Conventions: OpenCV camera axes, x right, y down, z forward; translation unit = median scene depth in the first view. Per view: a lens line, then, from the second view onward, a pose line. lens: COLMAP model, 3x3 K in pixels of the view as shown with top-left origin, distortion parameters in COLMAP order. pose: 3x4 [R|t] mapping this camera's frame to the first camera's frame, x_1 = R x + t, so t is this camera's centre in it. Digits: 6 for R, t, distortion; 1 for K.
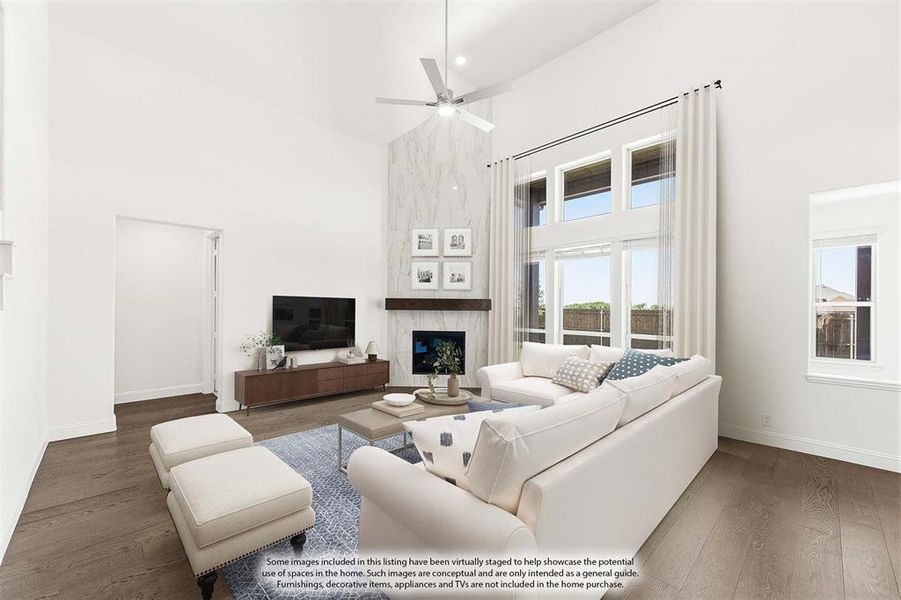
lens RADIAL K [[360.7, 0, 450.2], [0, 360.7, 308.2], [0, 0, 1]] dist [-0.000289, 0.000013]
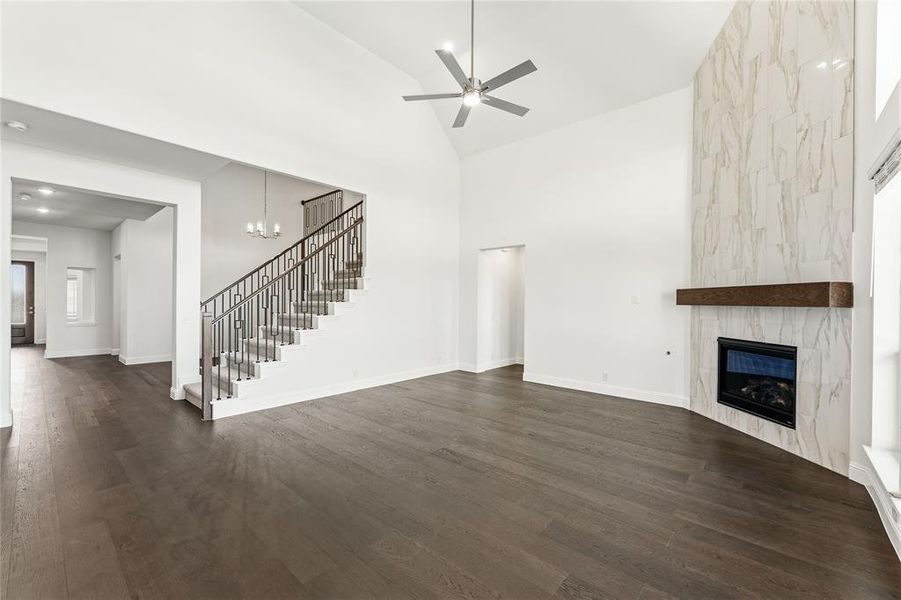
lens RADIAL K [[367.5, 0, 444.8], [0, 367.5, 297.6], [0, 0, 1]] dist [0.000513, 0.000051]
pose [[0.068972, -0.017086, -0.997472, 0.534274], [-0.000199, 0.999853, -0.017141, 0.002669], [0.997619, 0.001381, 0.068959, 0.455453]]
